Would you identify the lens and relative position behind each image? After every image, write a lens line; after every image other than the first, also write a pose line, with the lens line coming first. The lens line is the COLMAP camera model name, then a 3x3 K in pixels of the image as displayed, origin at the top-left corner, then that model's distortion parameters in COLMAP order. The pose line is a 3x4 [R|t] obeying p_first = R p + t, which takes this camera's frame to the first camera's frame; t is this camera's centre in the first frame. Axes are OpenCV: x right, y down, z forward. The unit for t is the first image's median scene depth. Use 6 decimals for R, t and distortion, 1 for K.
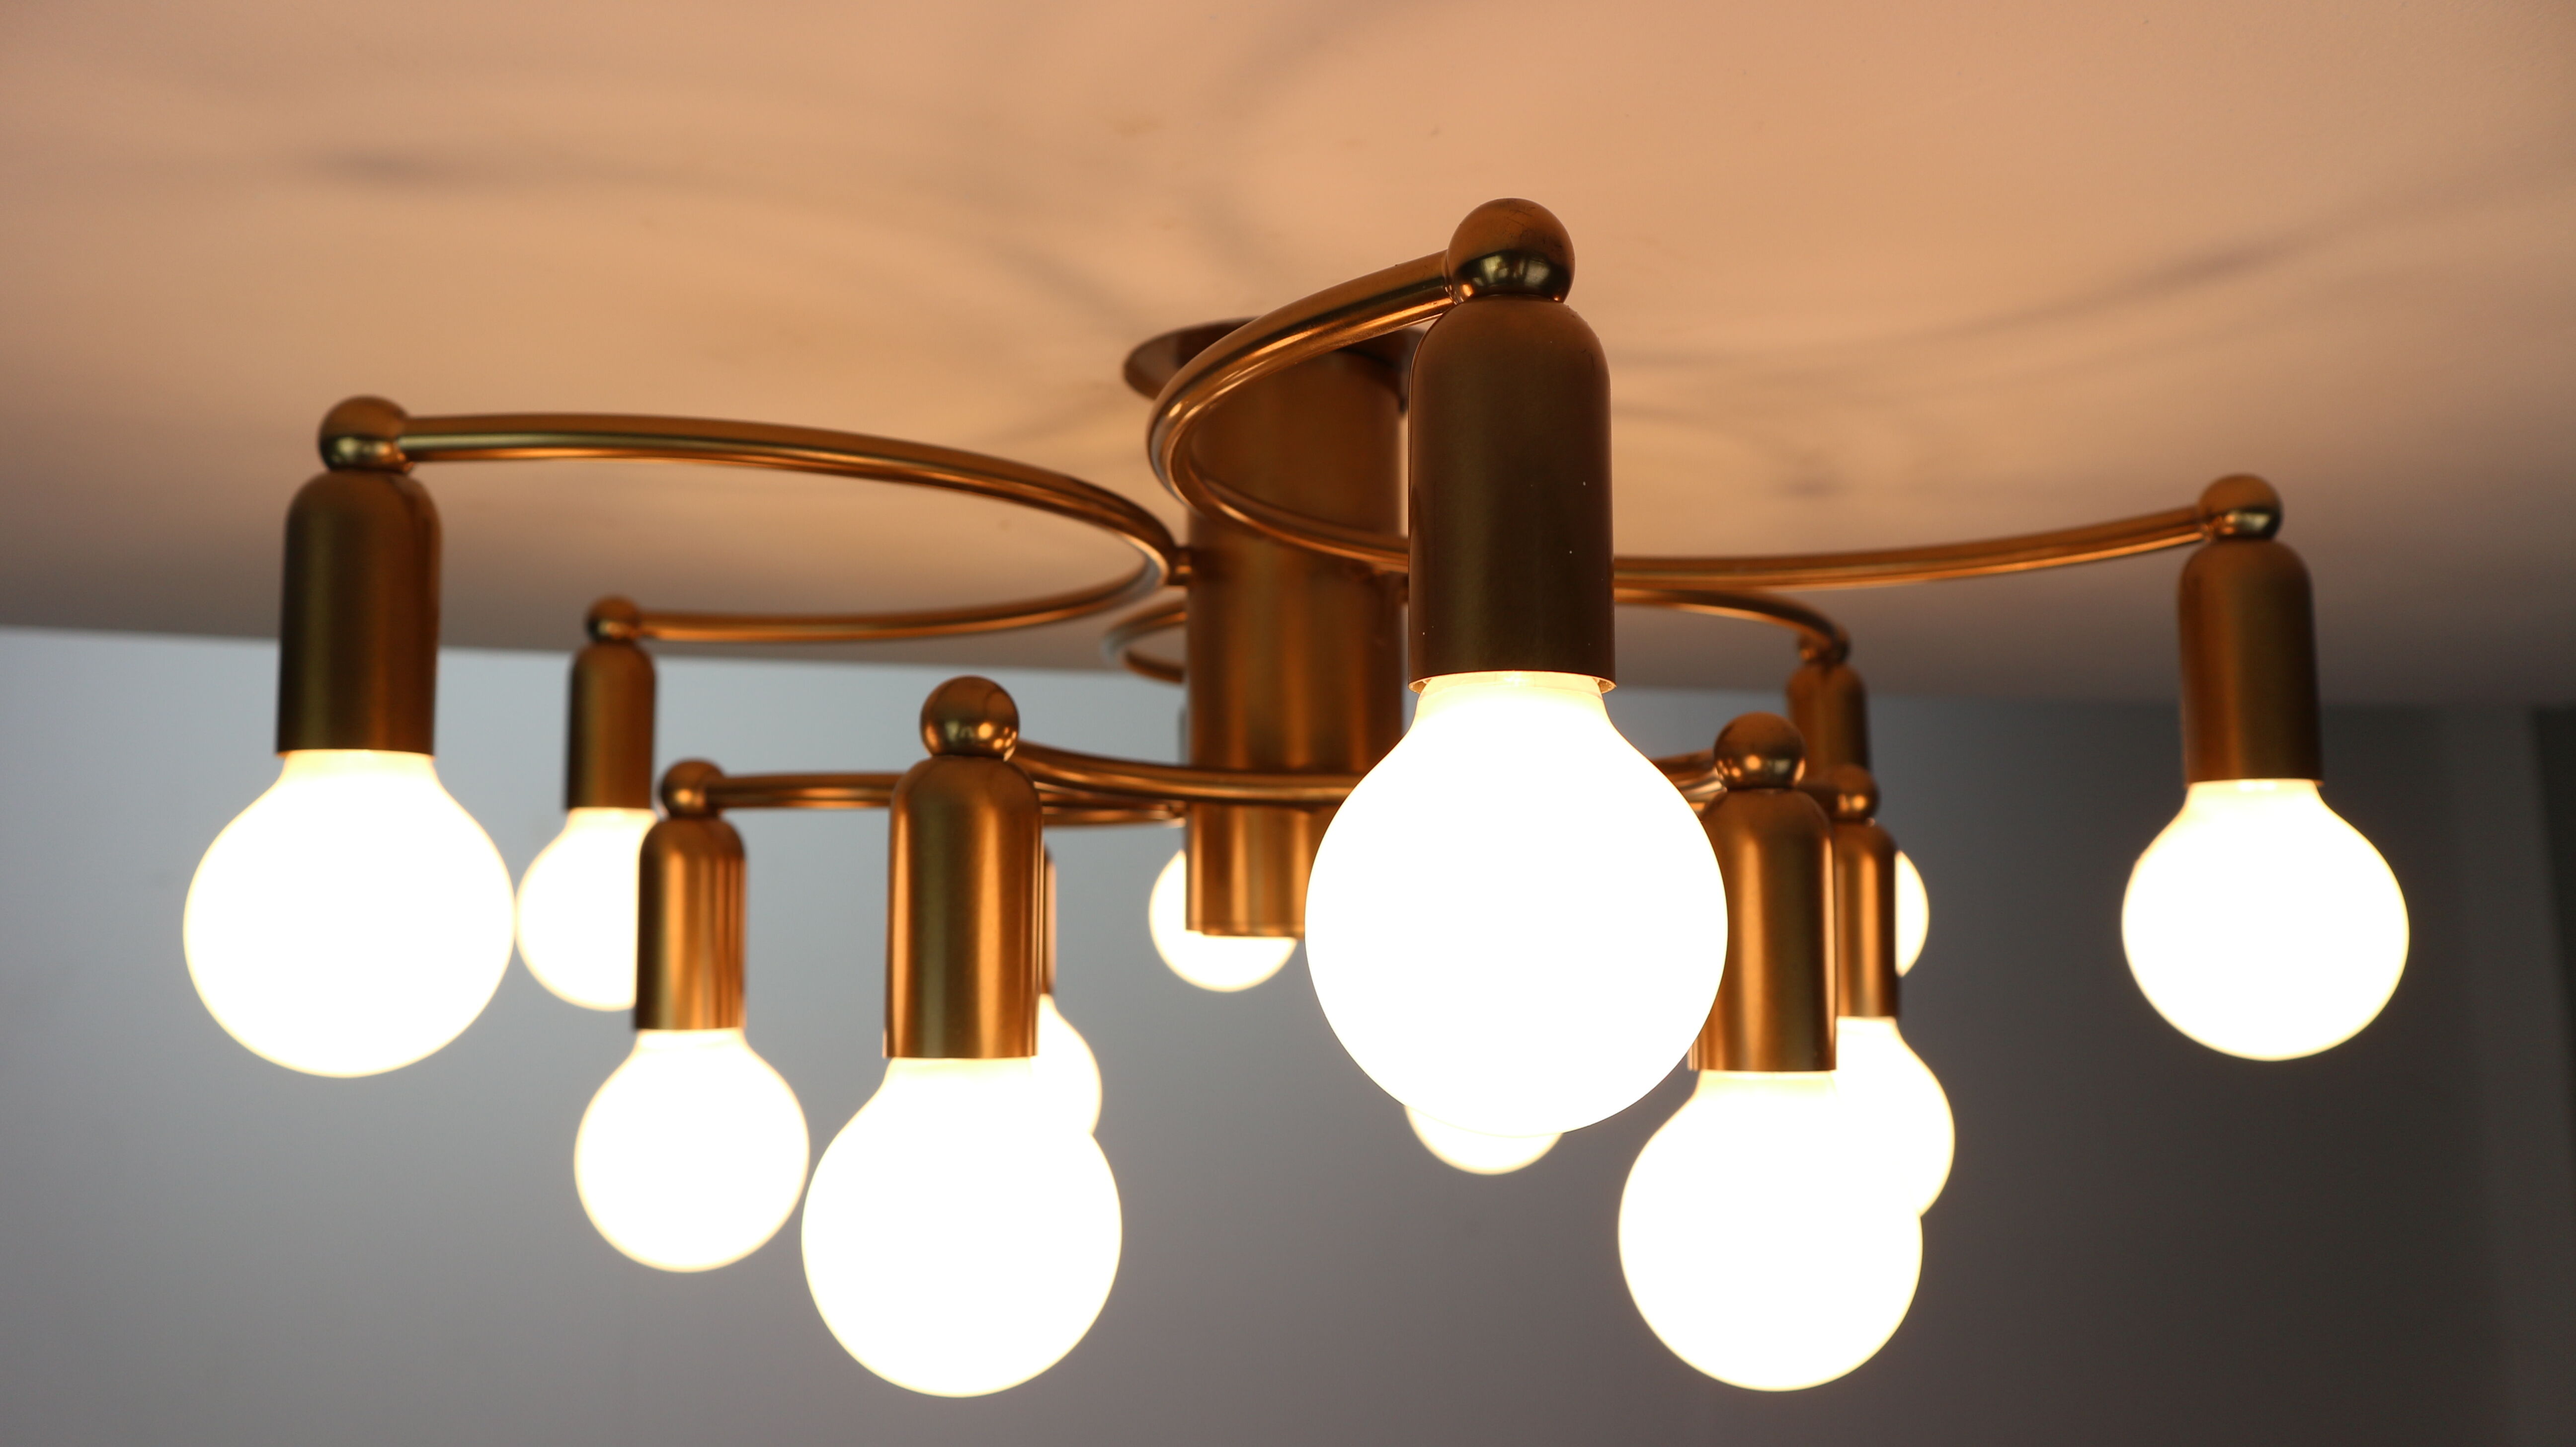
lens RADIAL K [[1803.3, 0, 1289.0], [0, 1803.3, 635.2], [0, 0, 1]] dist [-0.003558, 0.000394]
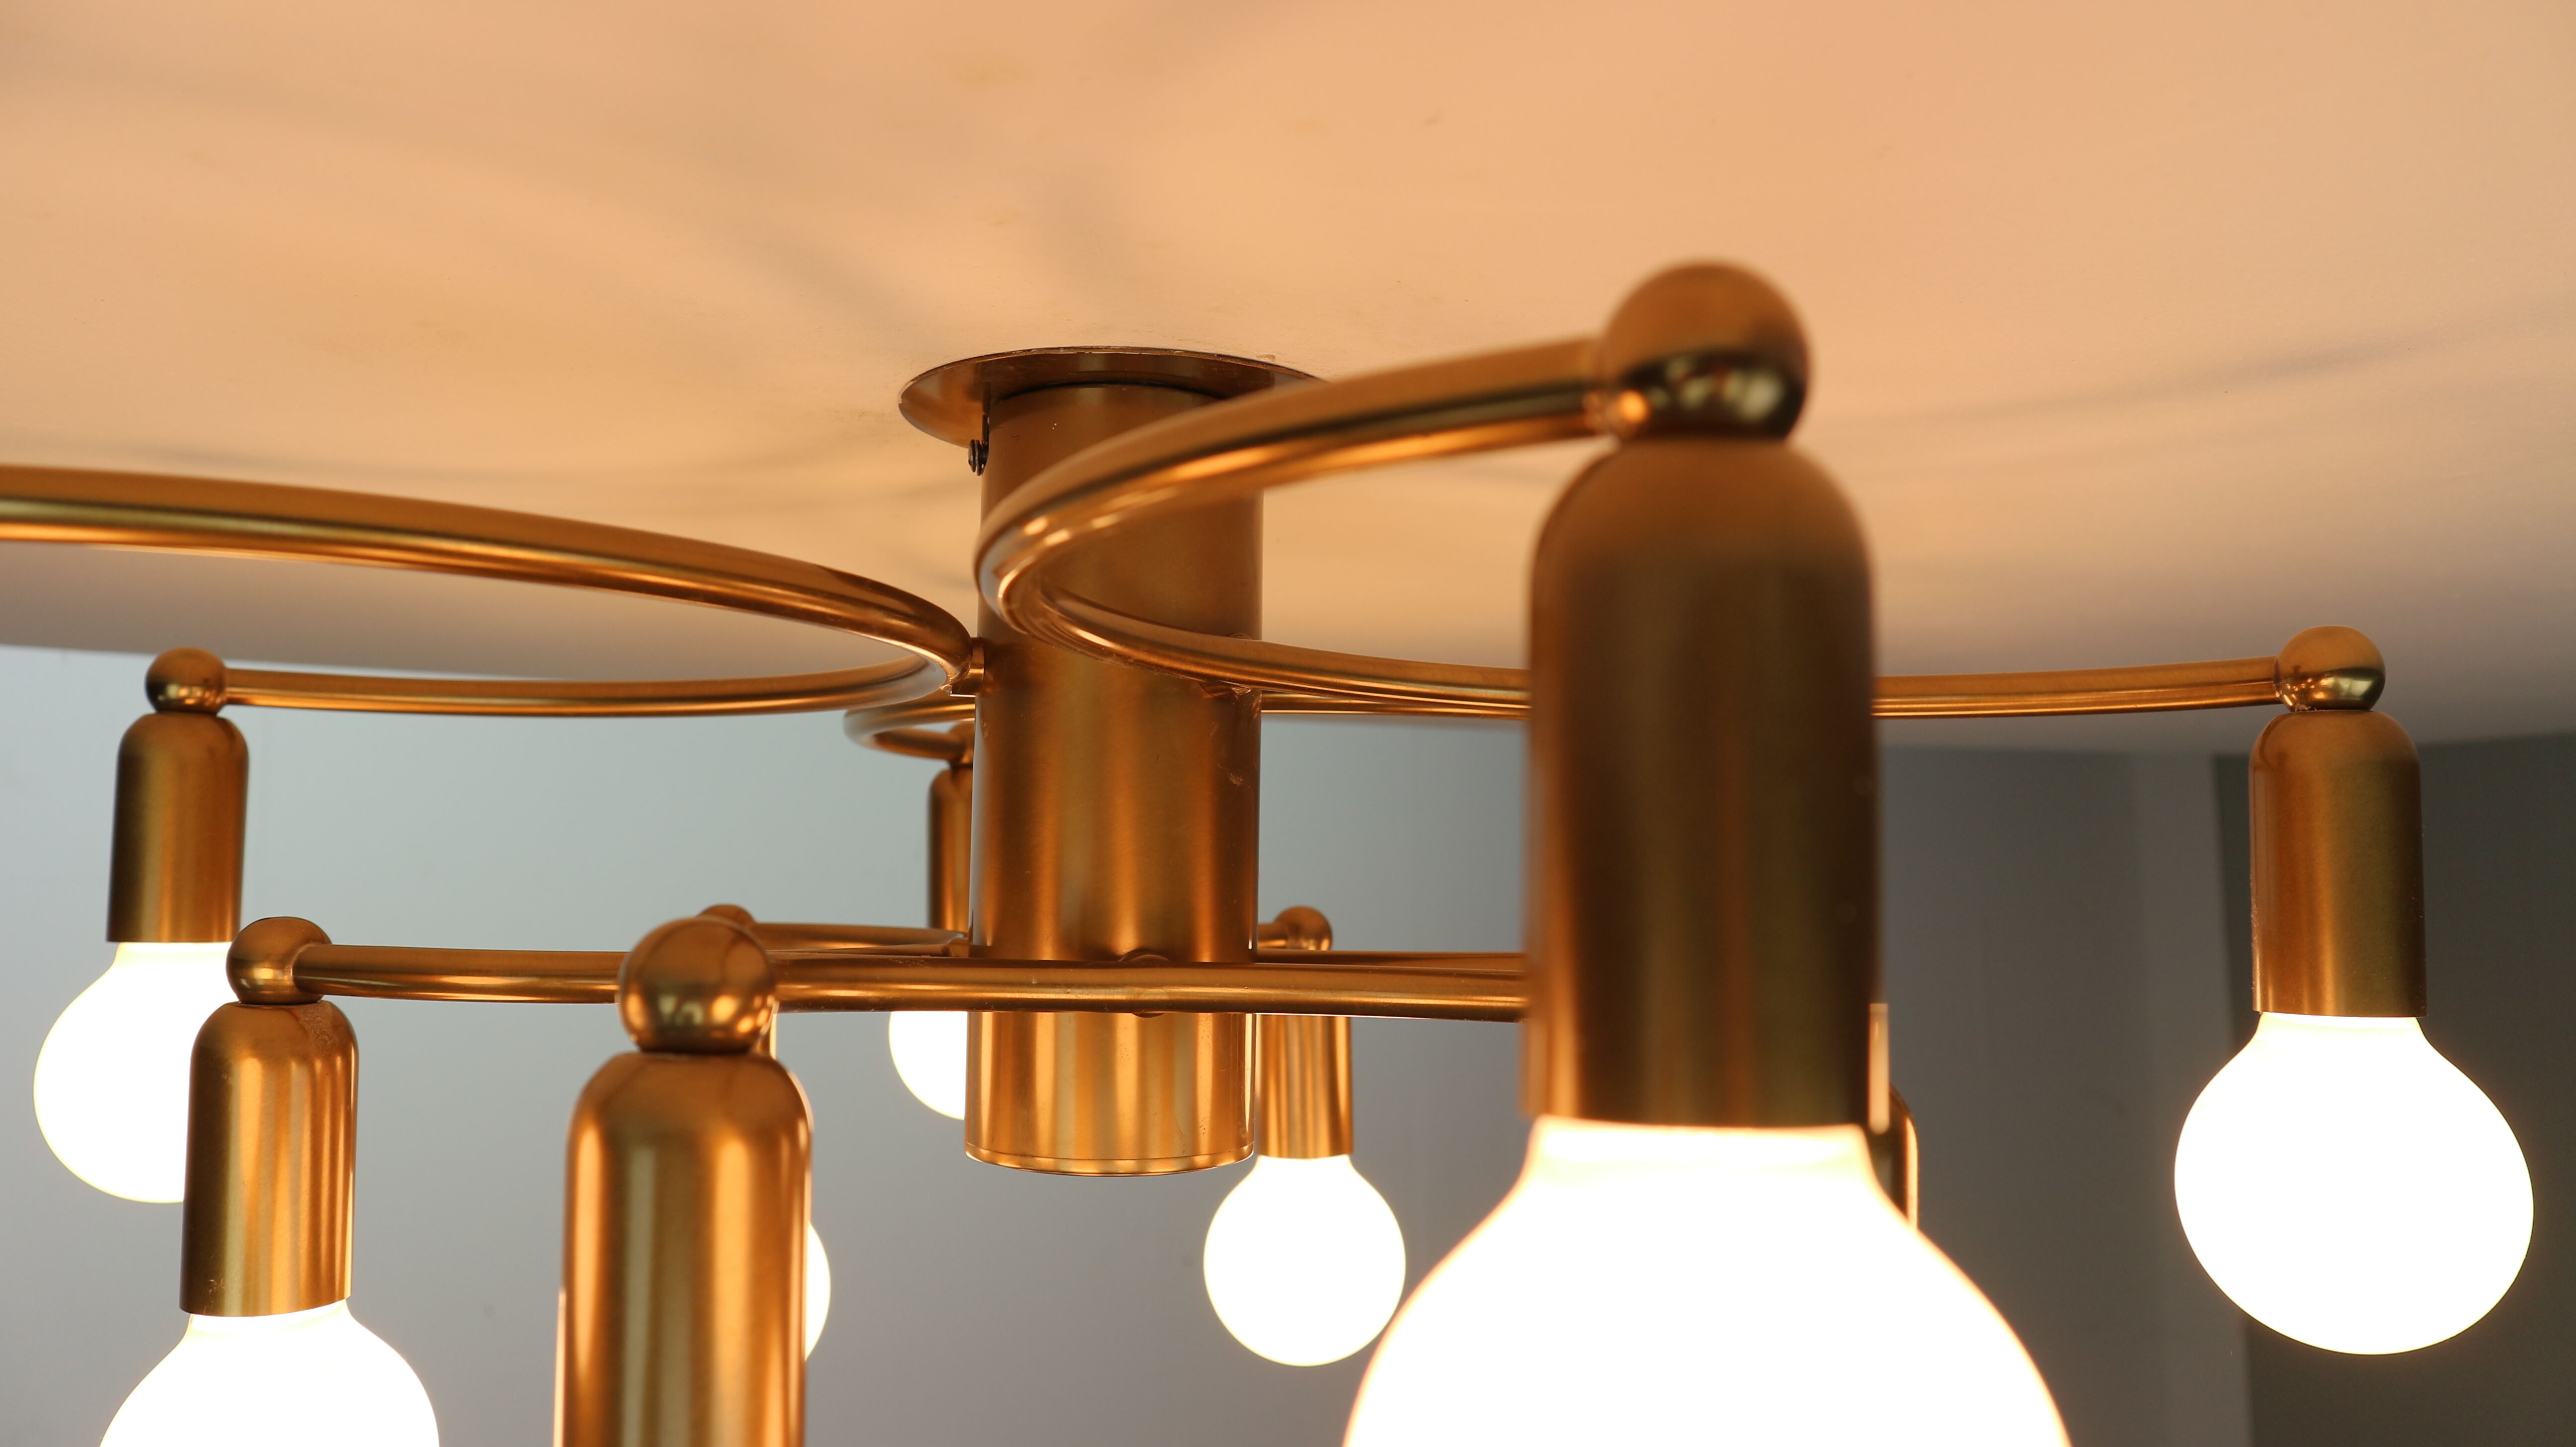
lens RADIAL K [[1889.9, 0, 1288.0], [0, 1889.9, 723.5], [0, 0, 1]] dist [-0.027079, 0.004279]
pose [[0.988028, 0.029762, 0.151375, -0.058219], [-0.037126, 0.998249, 0.046055, -0.066998], [-0.149739, -0.051123, 0.987403, 0.243273]]
